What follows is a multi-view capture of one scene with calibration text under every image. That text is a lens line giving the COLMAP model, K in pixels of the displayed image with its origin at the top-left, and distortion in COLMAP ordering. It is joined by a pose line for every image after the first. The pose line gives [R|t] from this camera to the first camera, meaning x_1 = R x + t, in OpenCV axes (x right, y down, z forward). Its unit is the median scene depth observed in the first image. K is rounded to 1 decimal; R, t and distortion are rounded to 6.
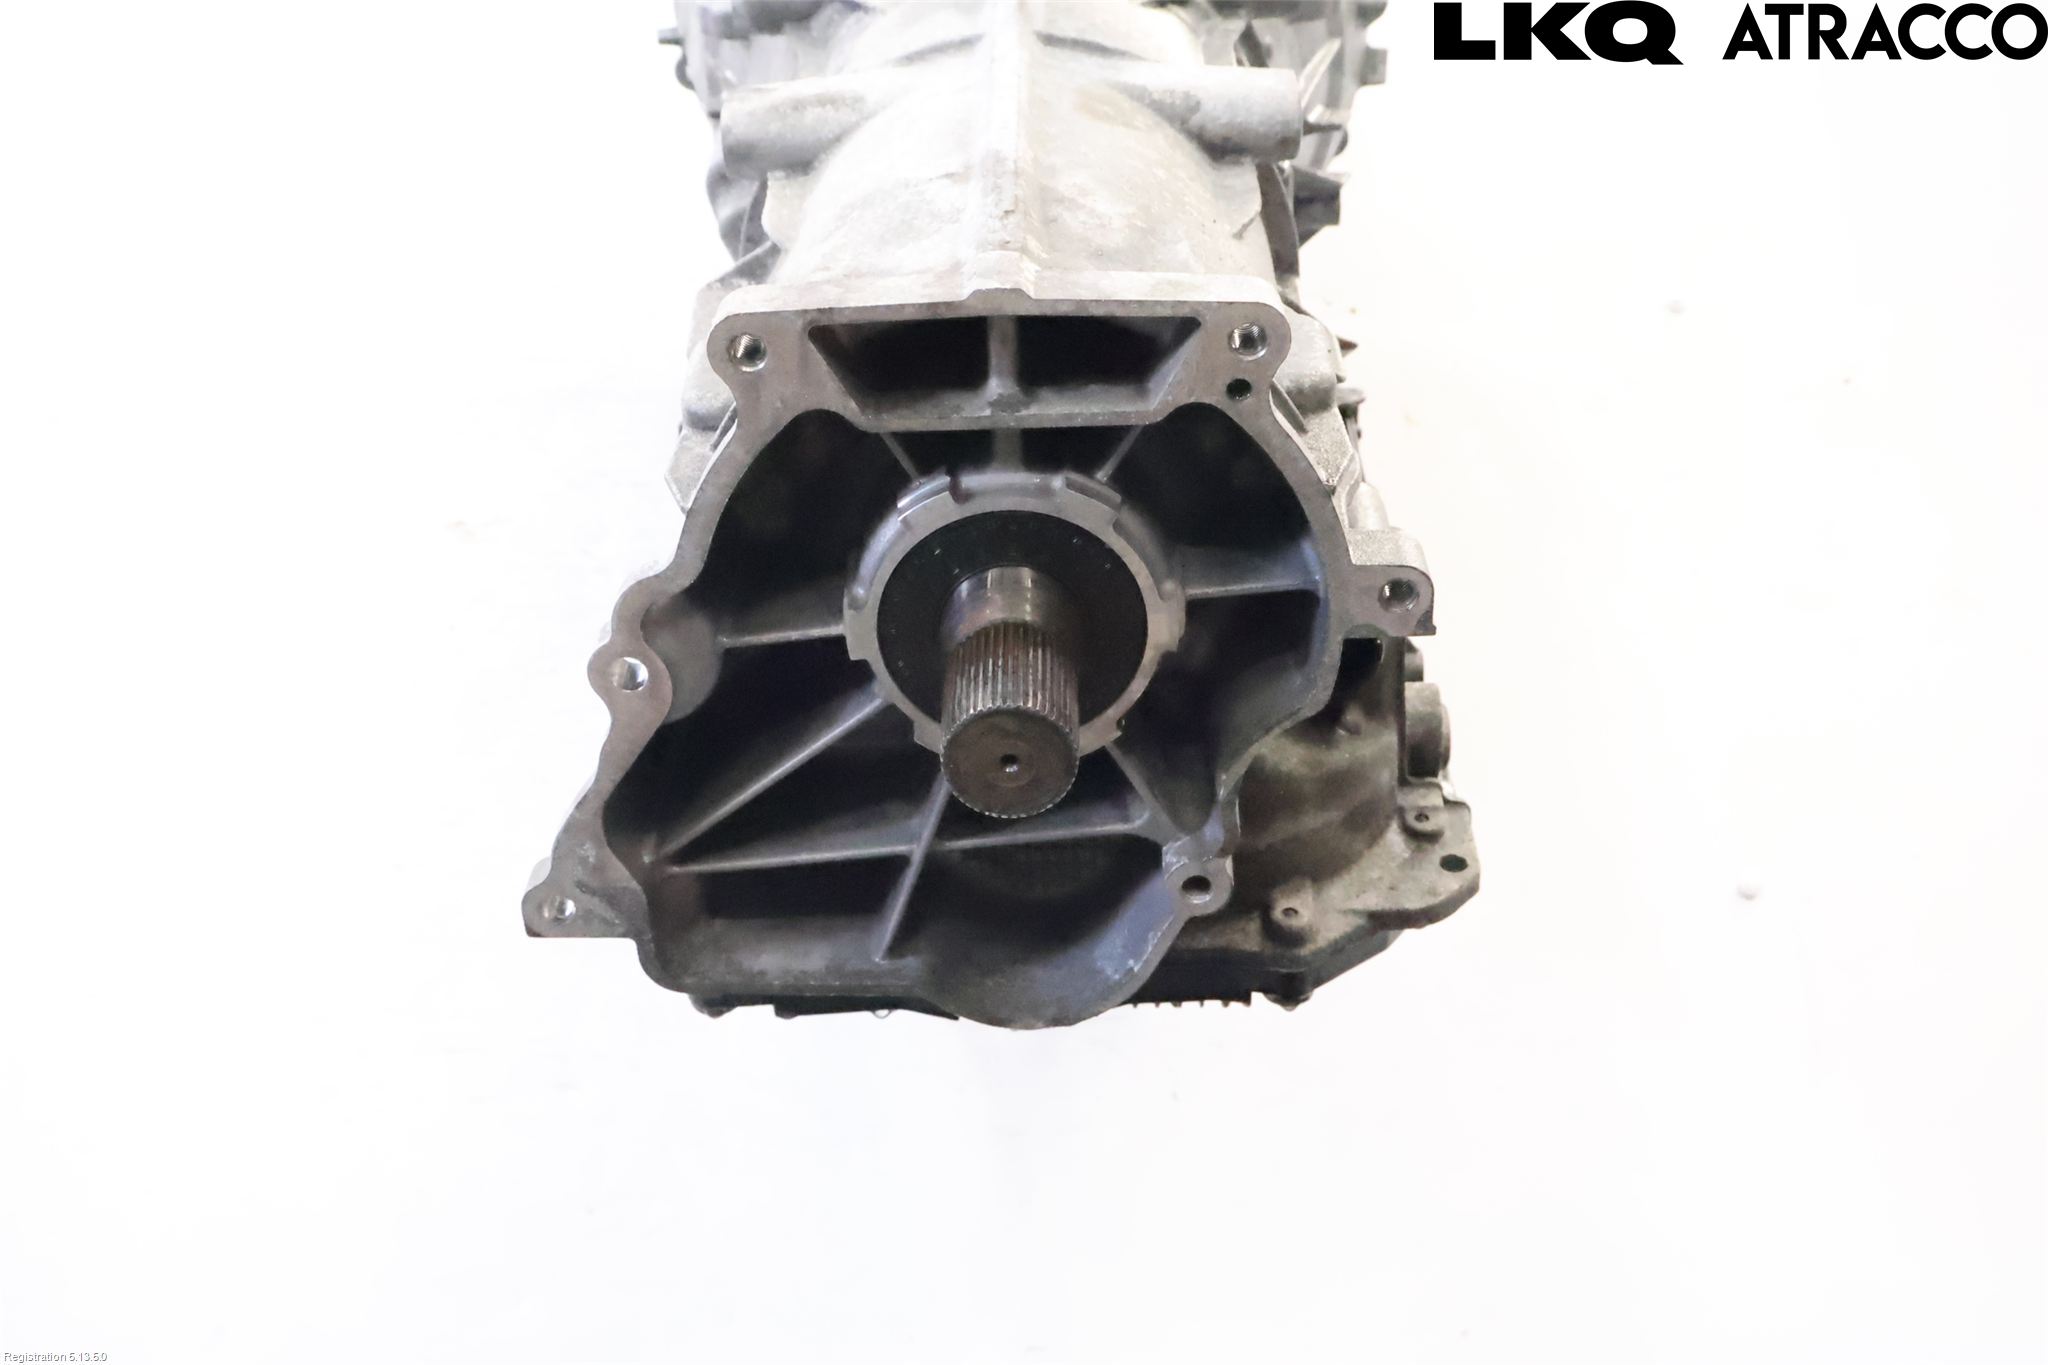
lens RADIAL K [[2410.9, 0, 1020.6], [0, 2410.9, 684.4], [0, 0, 1]] dist [0.004938, 0.000000]
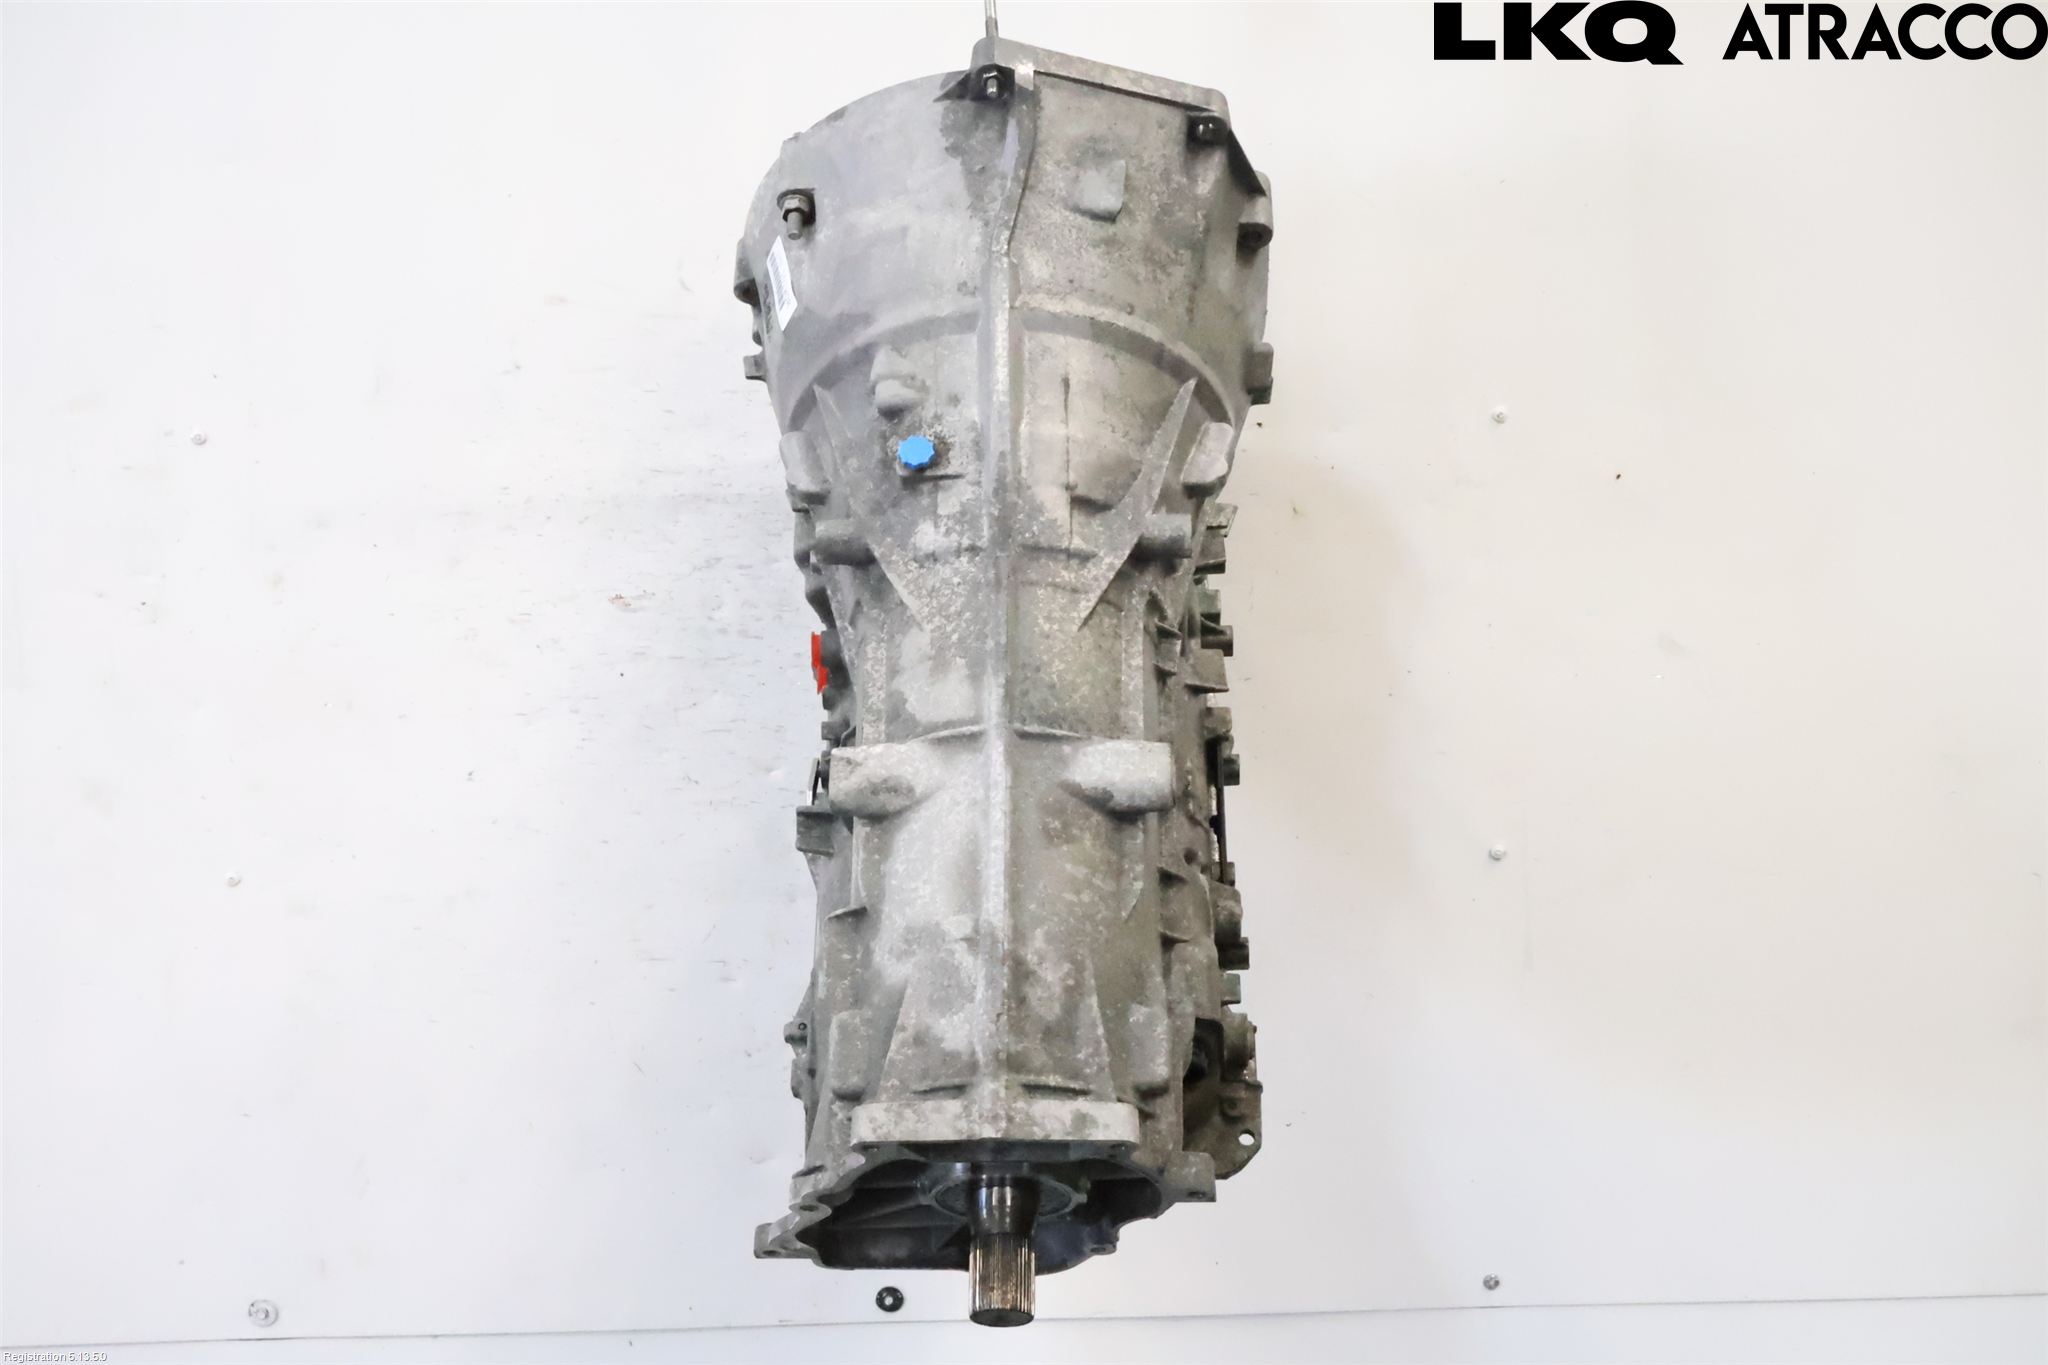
lens RADIAL K [[2410.9, 0, 1023.4], [0, 2410.9, 662.2], [0, 0, 1]] dist [0.004938, 0.000000]
pose [[0.999993, -0.003728, -0.000999, 0.013909], [0.003759, 0.881691, 0.471812, -1.121573], [-0.000878, -0.471812, 0.881699, -0.446270]]
